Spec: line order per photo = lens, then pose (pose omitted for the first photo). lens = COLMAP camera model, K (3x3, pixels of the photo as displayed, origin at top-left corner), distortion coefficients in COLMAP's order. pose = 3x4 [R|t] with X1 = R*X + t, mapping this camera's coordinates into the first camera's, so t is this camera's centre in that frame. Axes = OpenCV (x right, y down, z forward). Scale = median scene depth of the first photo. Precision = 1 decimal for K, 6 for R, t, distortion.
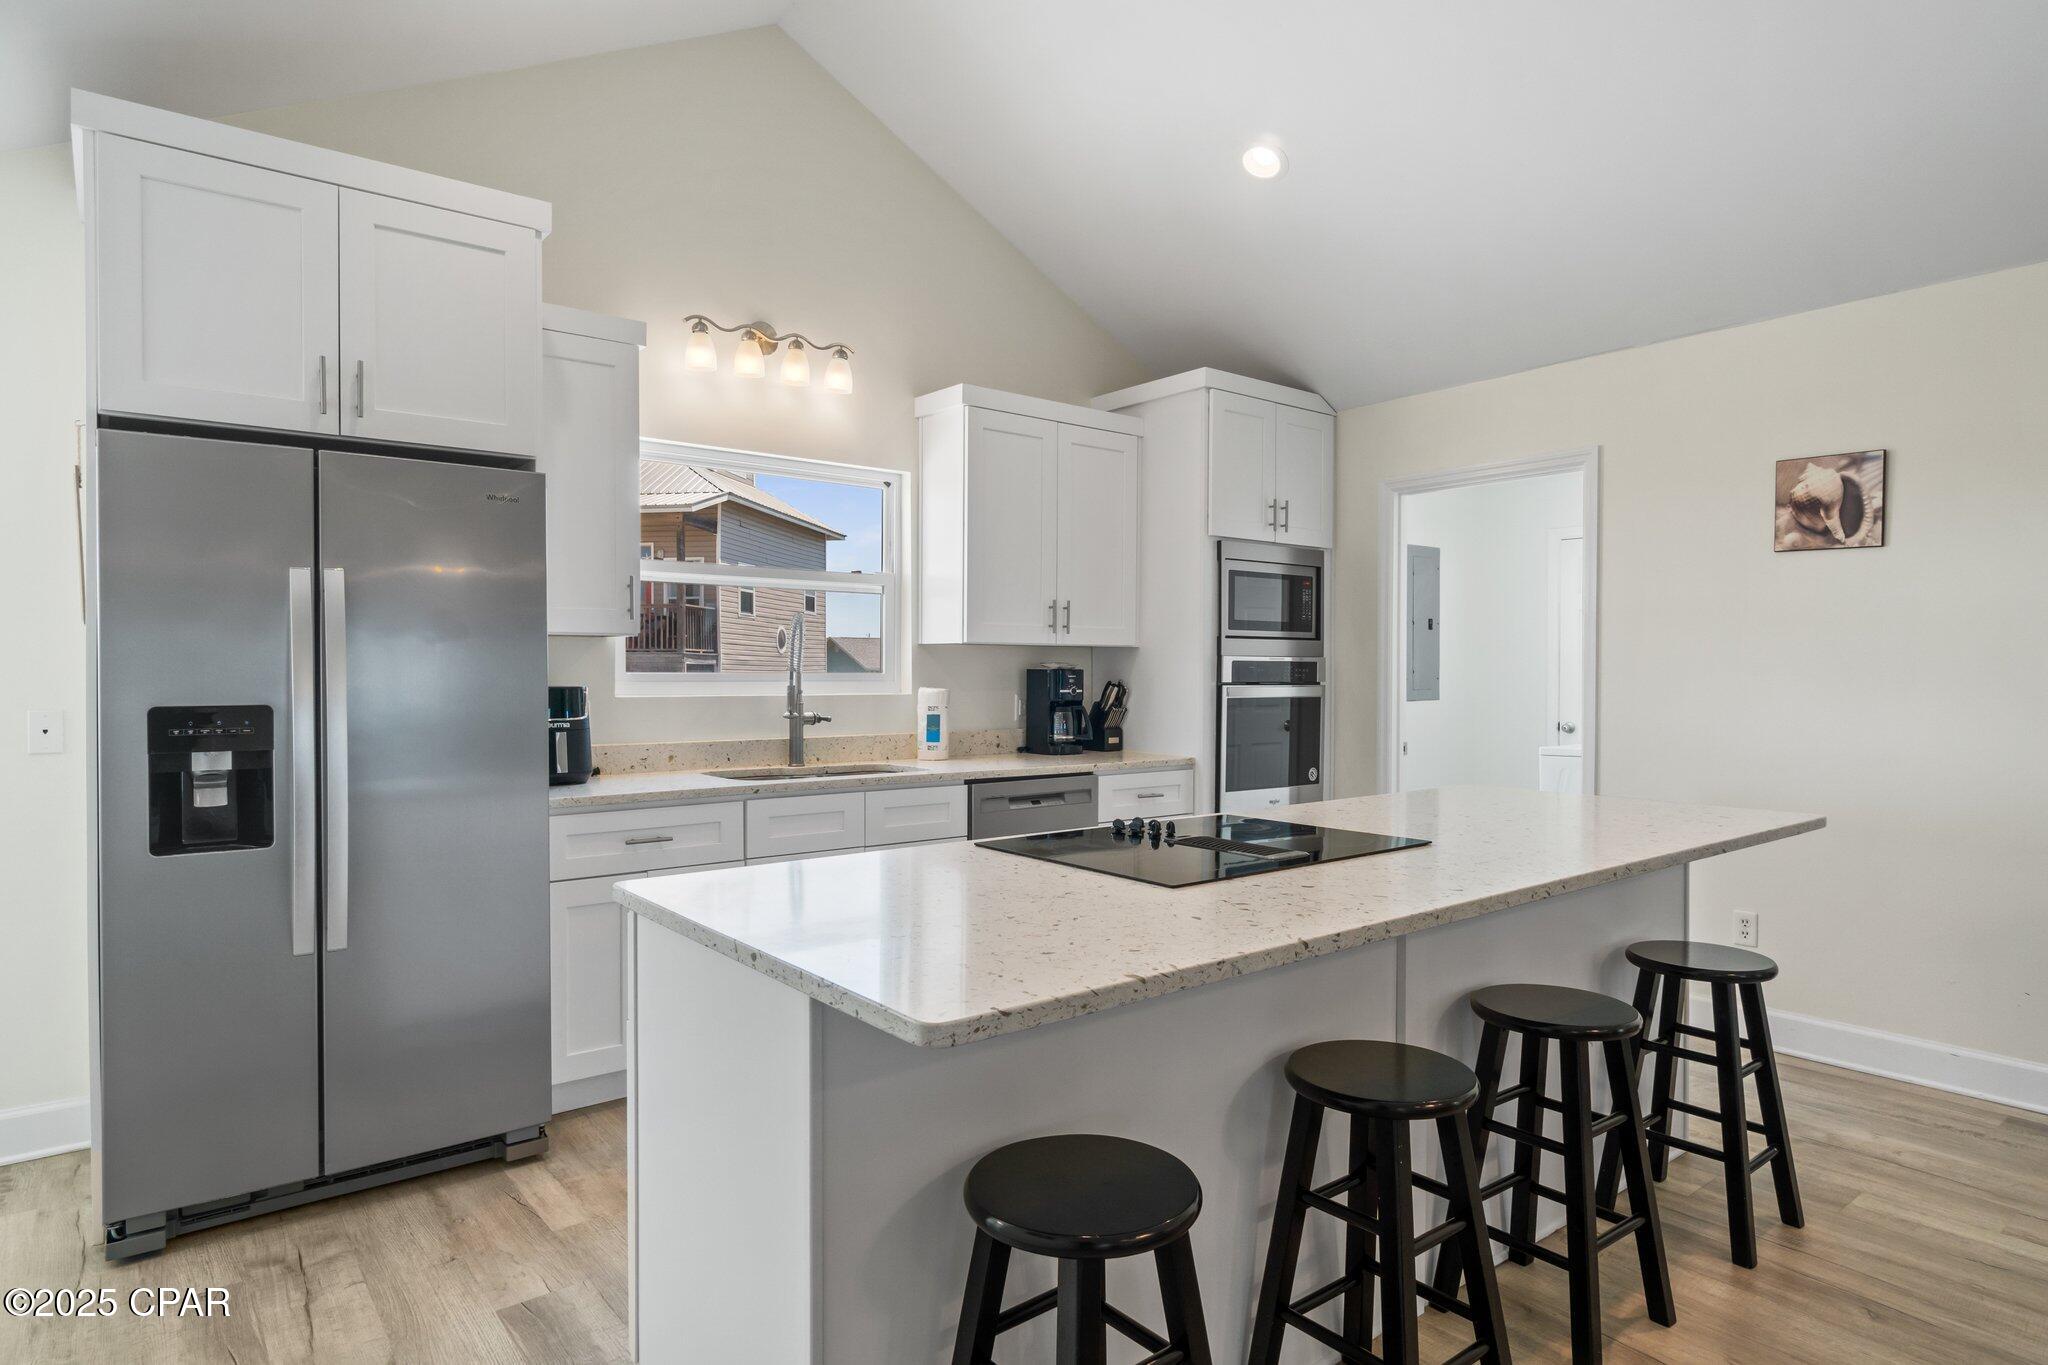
lens RADIAL K [[1167.9, 0, 1031.1], [0, 1167.9, 685.0], [0, 0, 1]] dist [0.006650, 0.000523]
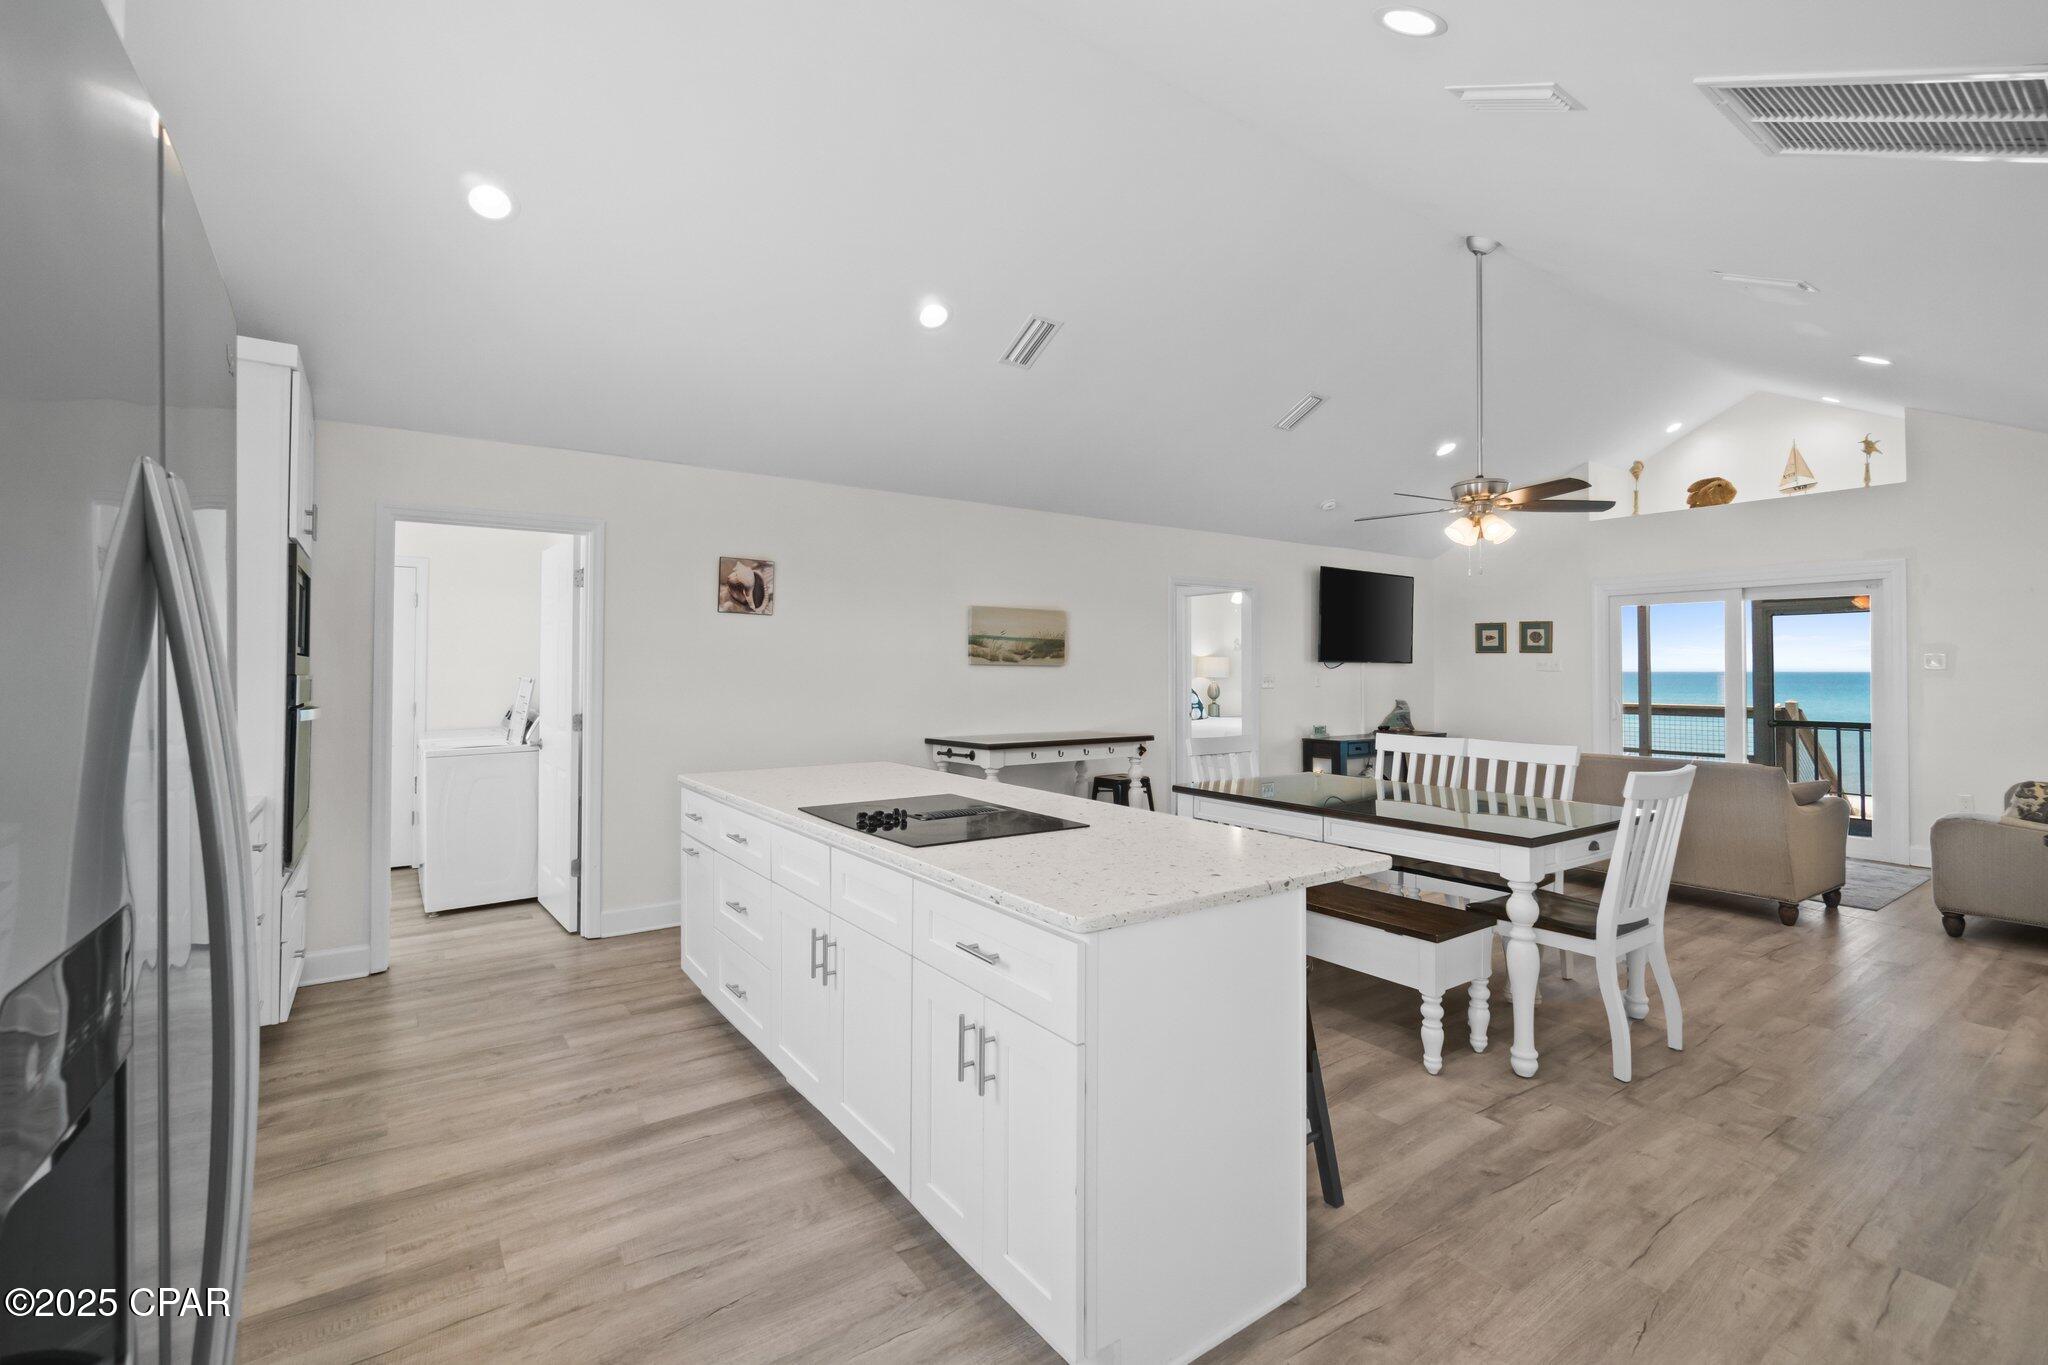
lens RADIAL K [[895.5, 0, 1018.0], [0, 895.5, 654.5], [0, 0, 1]] dist [-0.001170, 0.000421]
pose [[0.054160, 0.017442, 0.998380, -0.484785], [0.017252, 0.999682, -0.018401, -0.020128], [-0.998383, 0.018220, 0.053842, 0.427654]]
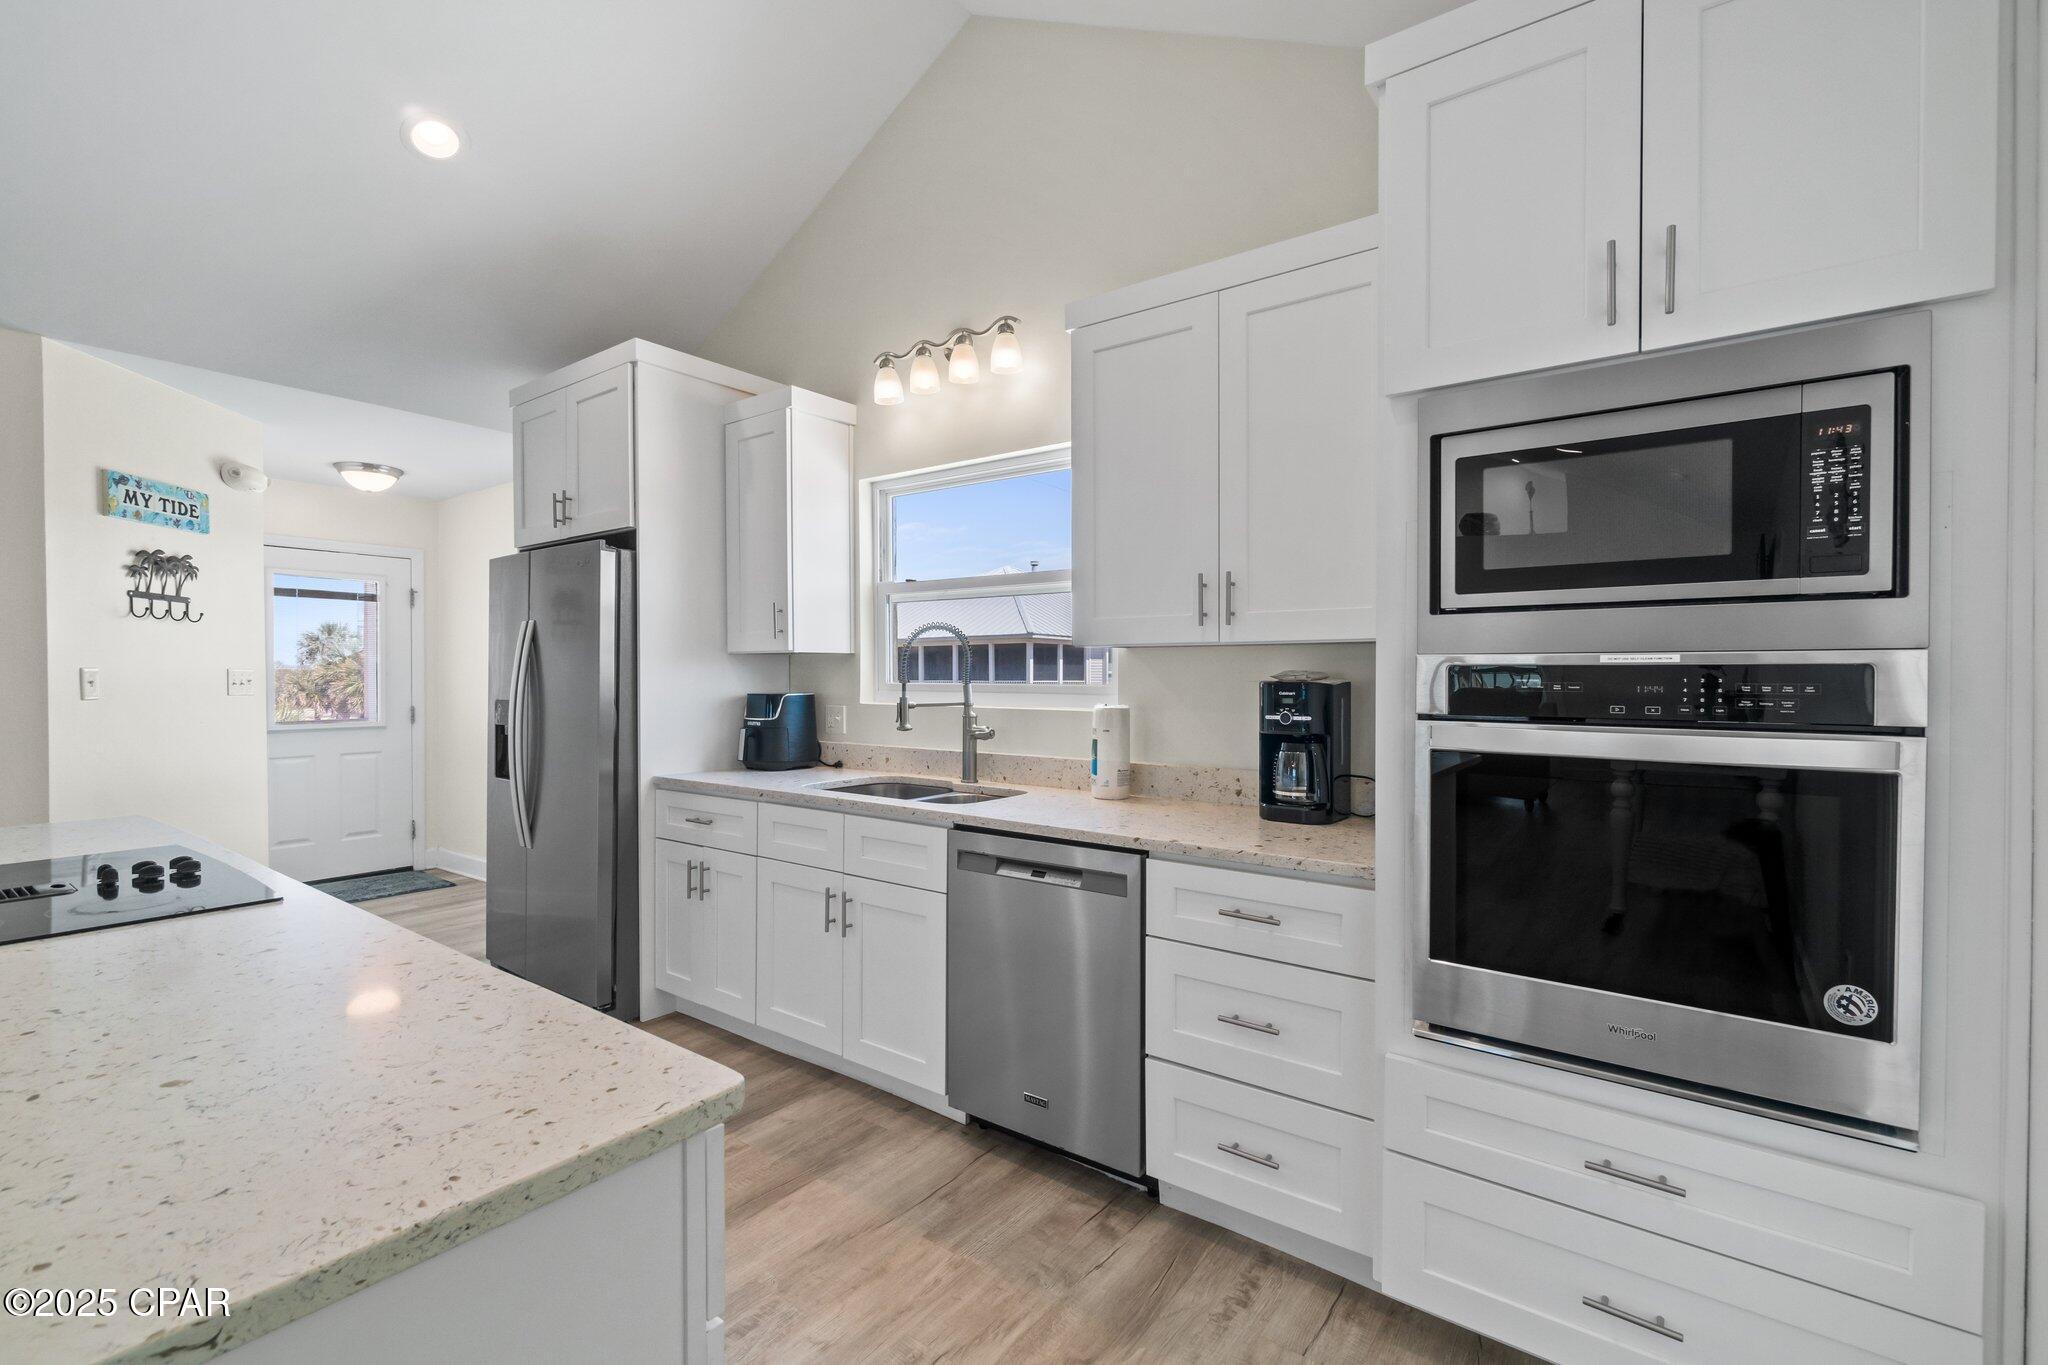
lens RADIAL K [[895.5, 0, 1013.6], [0, 895.5, 681.5], [0, 0, 1]] dist [-0.001170, 0.000421]
pose [[0.250379, 0.004992, -0.968135, 0.465814], [-0.014897, 0.999888, 0.001303, -0.012689], [0.968033, 0.014096, 0.250425, 0.774740]]
